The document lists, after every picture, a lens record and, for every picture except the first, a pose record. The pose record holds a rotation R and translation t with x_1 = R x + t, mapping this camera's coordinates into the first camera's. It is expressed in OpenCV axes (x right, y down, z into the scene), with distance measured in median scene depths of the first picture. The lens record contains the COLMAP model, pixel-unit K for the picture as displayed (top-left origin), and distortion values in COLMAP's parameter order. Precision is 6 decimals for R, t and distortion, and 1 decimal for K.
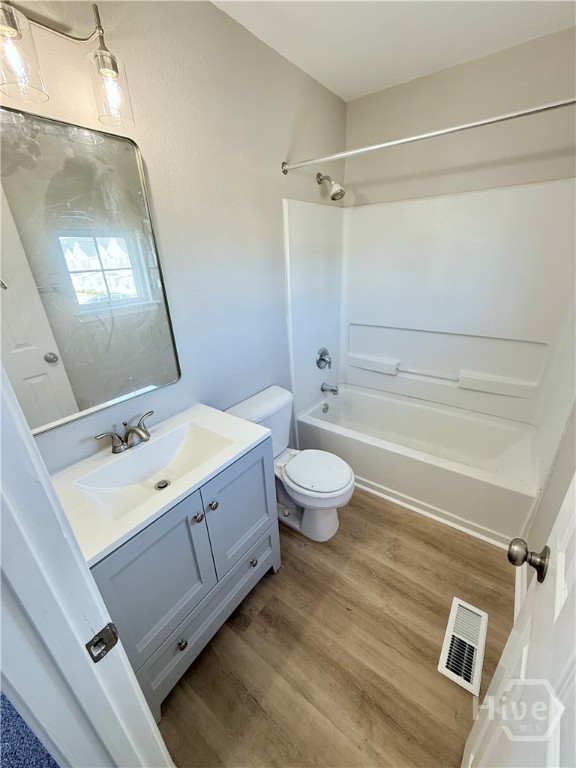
lens RADIAL K [[309.2, 0, 289.0], [0, 309.2, 379.2], [0, 0, 1]] dist [0.000740, 0.000108]
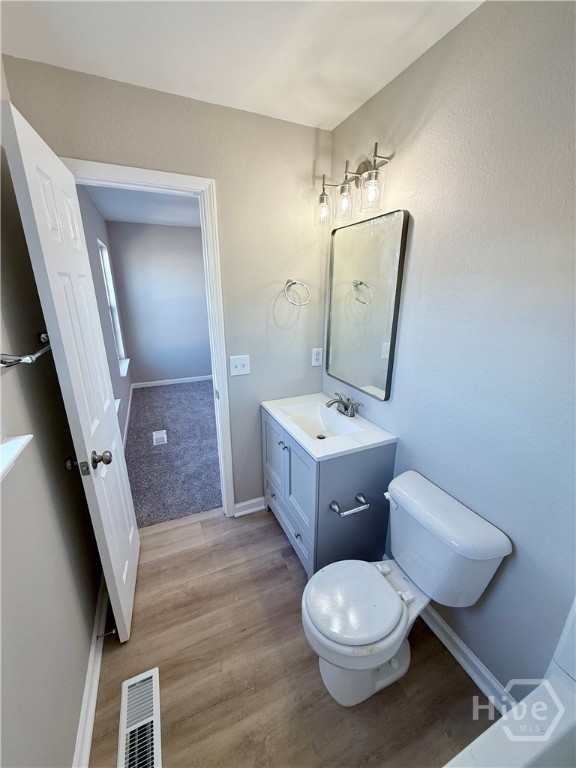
lens RADIAL K [[309.2, 0, 289.0], [0, 309.2, 379.2], [0, 0, 1]] dist [0.000740, 0.000108]
pose [[-0.499245, 0.291102, -0.816097, 0.788556], [-0.315272, 0.816281, 0.484034, -0.548209], [0.807067, 0.498945, -0.315748, 1.122719]]
